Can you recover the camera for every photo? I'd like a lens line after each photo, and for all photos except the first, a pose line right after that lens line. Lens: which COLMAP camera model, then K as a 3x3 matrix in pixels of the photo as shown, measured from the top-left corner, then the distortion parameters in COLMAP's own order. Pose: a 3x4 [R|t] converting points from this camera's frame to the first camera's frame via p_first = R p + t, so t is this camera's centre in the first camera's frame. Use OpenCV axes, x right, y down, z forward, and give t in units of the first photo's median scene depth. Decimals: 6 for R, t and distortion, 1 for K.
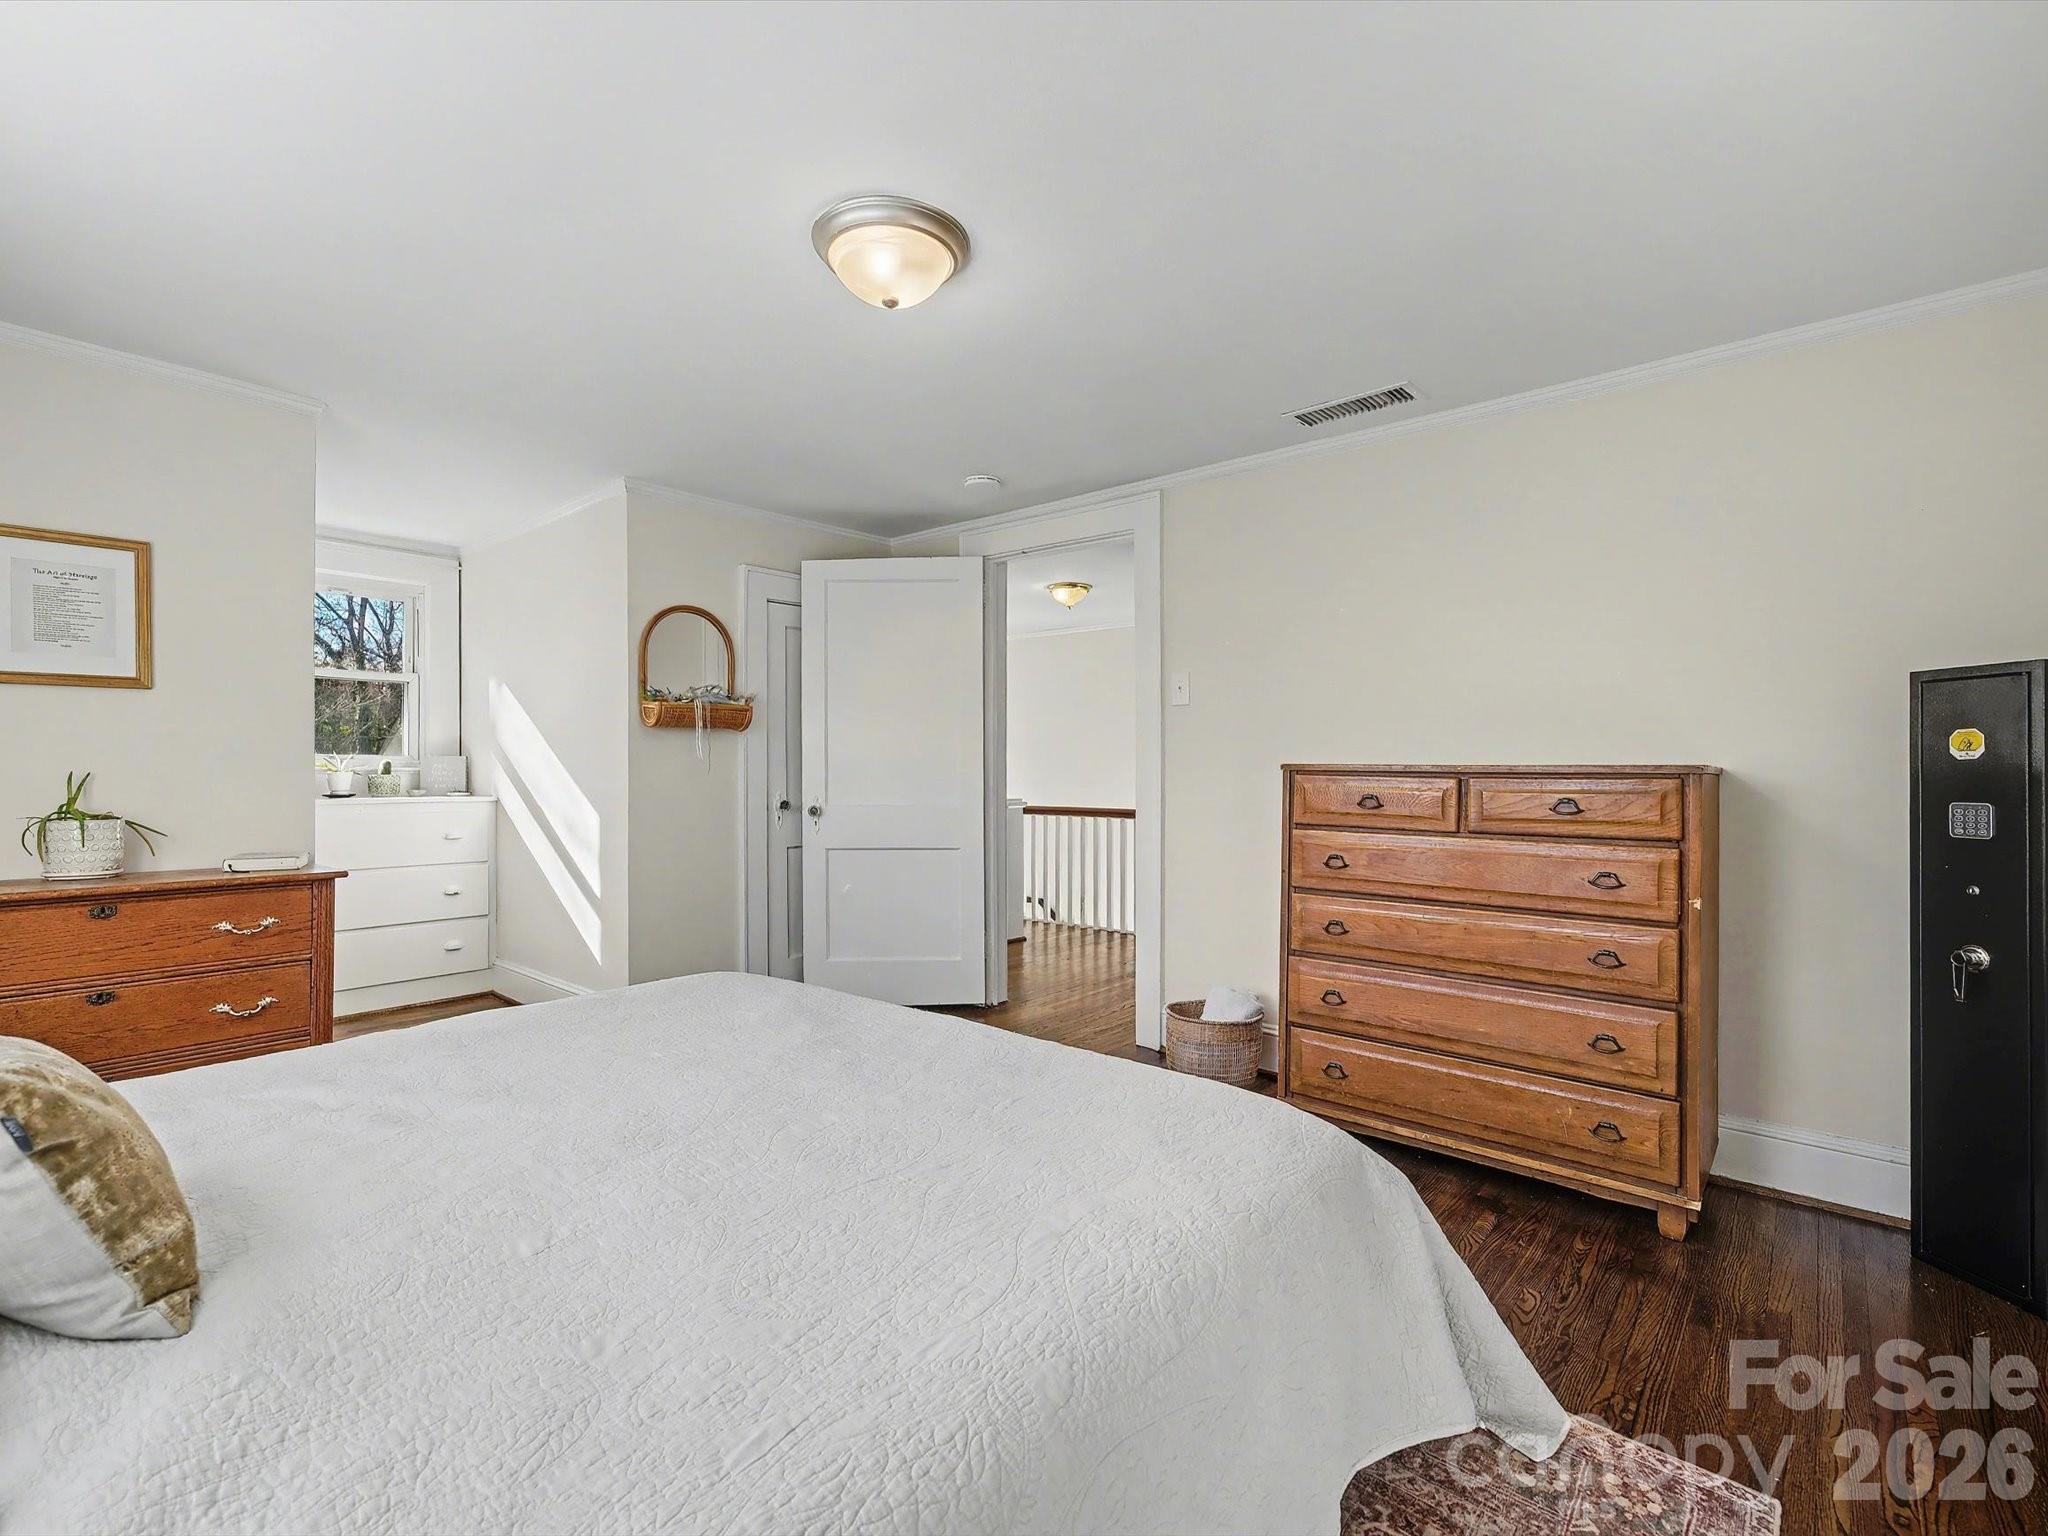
lens RADIAL K [[927.6, 0, 1037.9], [0, 927.6, 763.5], [0, 0, 1]] dist [-0.012245, 0.000169]
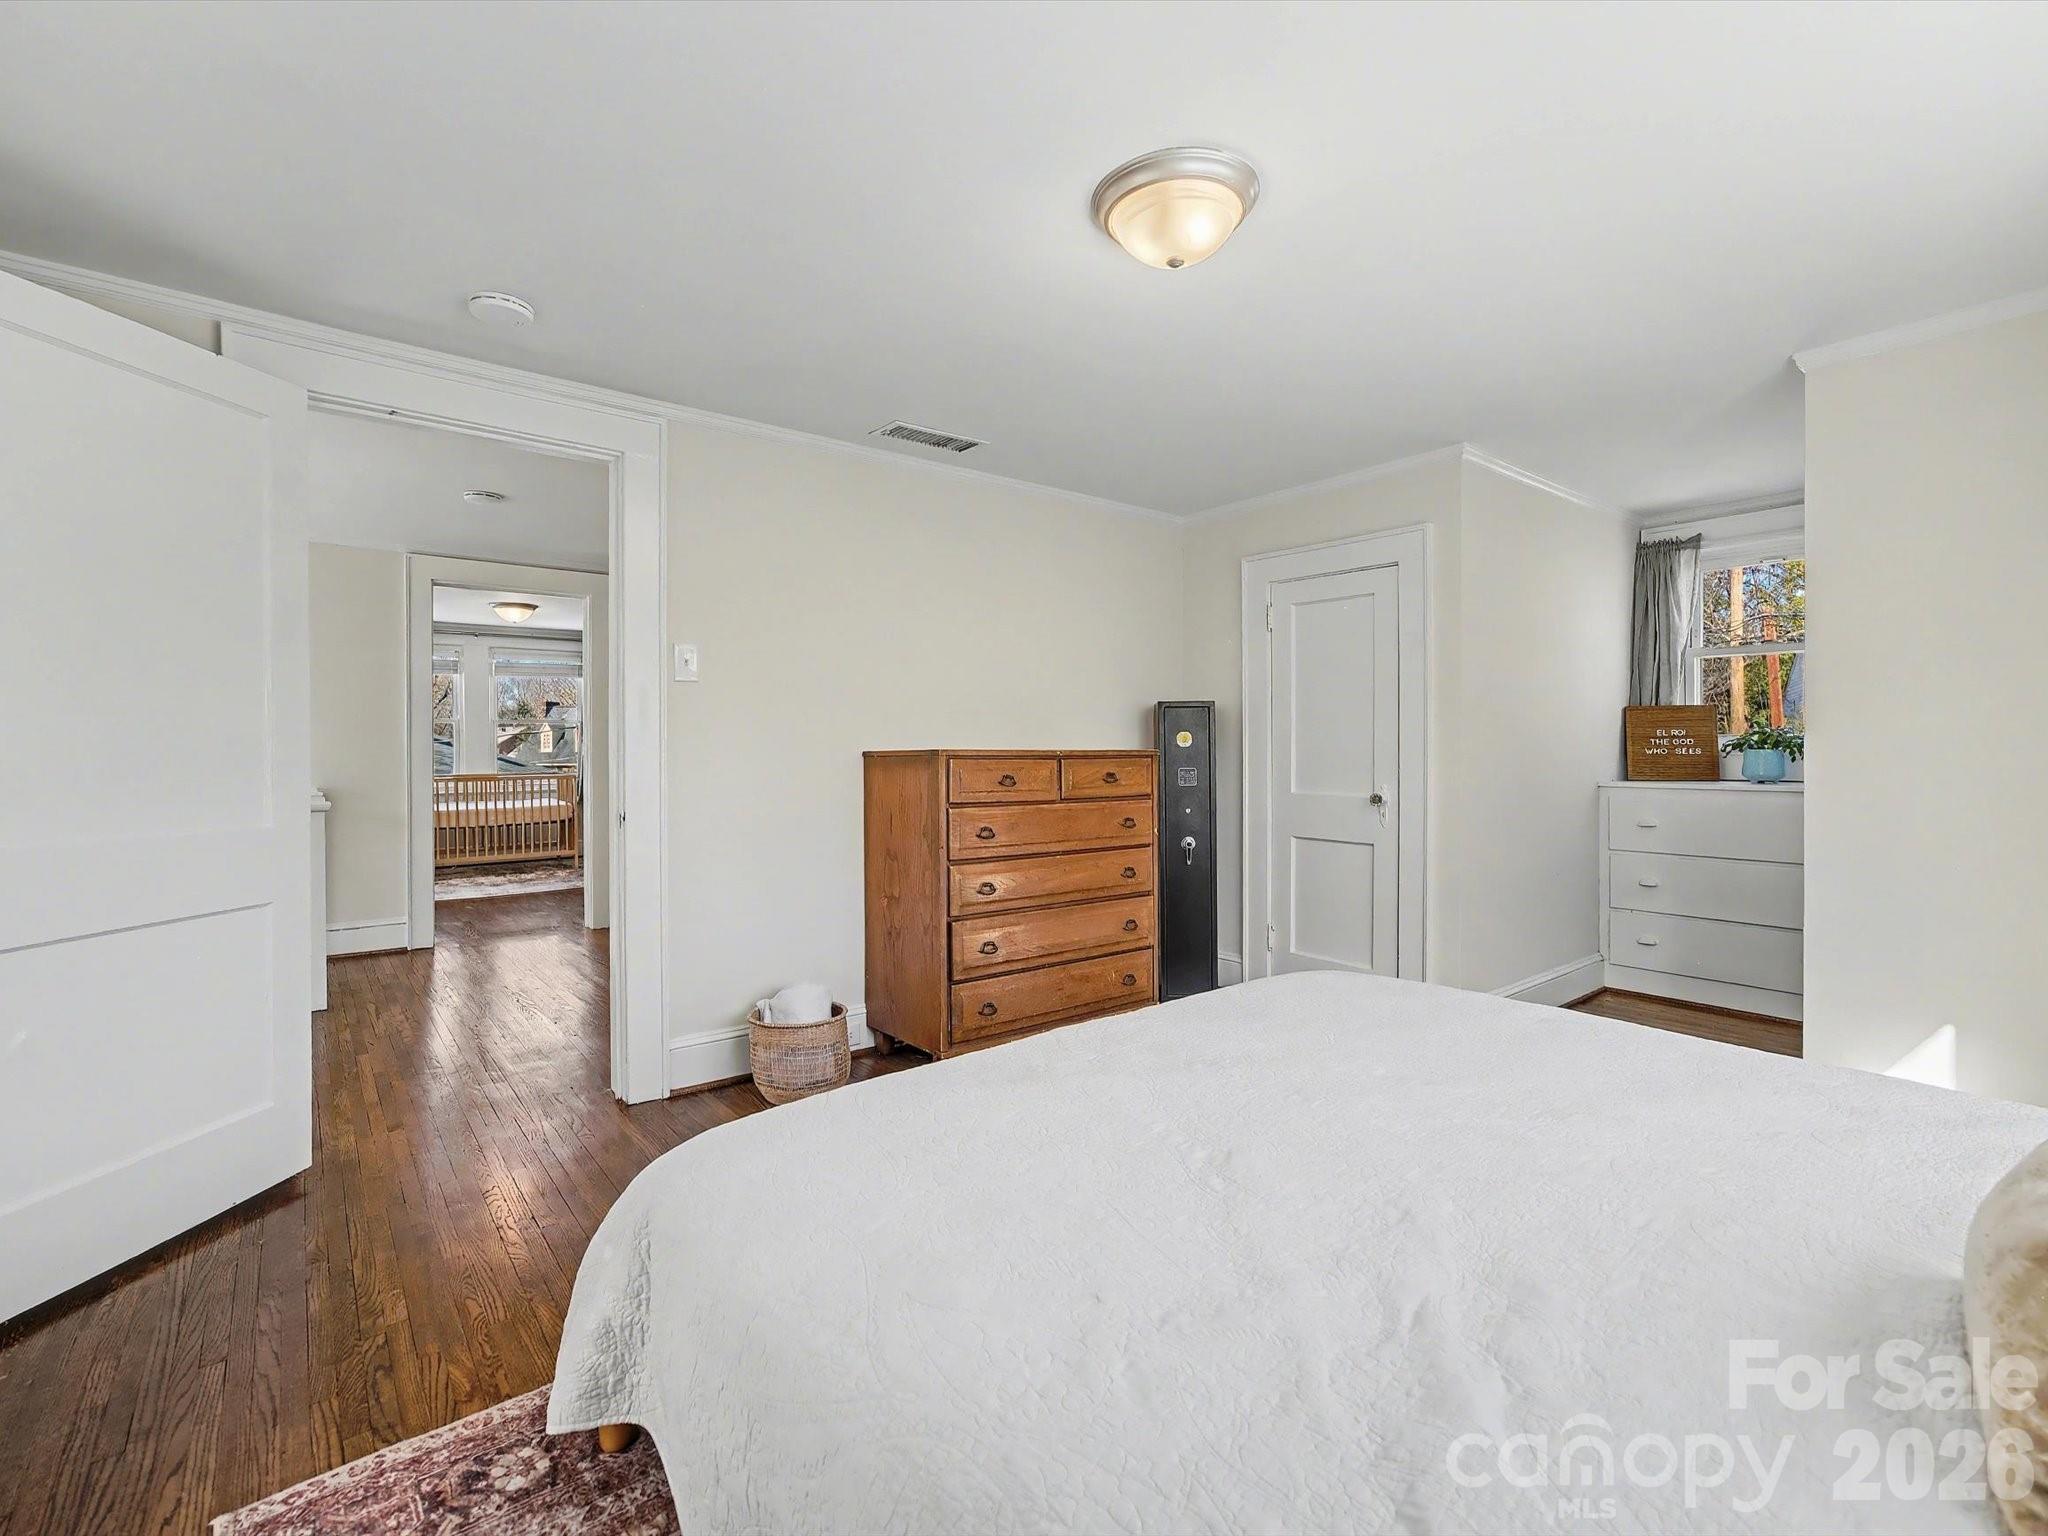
lens RADIAL K [[938.0, 0, 1019.0], [0, 938.0, 762.8], [0, 0, 1]] dist [-0.001820, 0.000359]
pose [[0.206181, -0.015405, 0.978393, -0.841742], [0.007936, 0.999870, 0.014071, -0.000650], [-0.978482, 0.004863, 0.206277, 0.709991]]
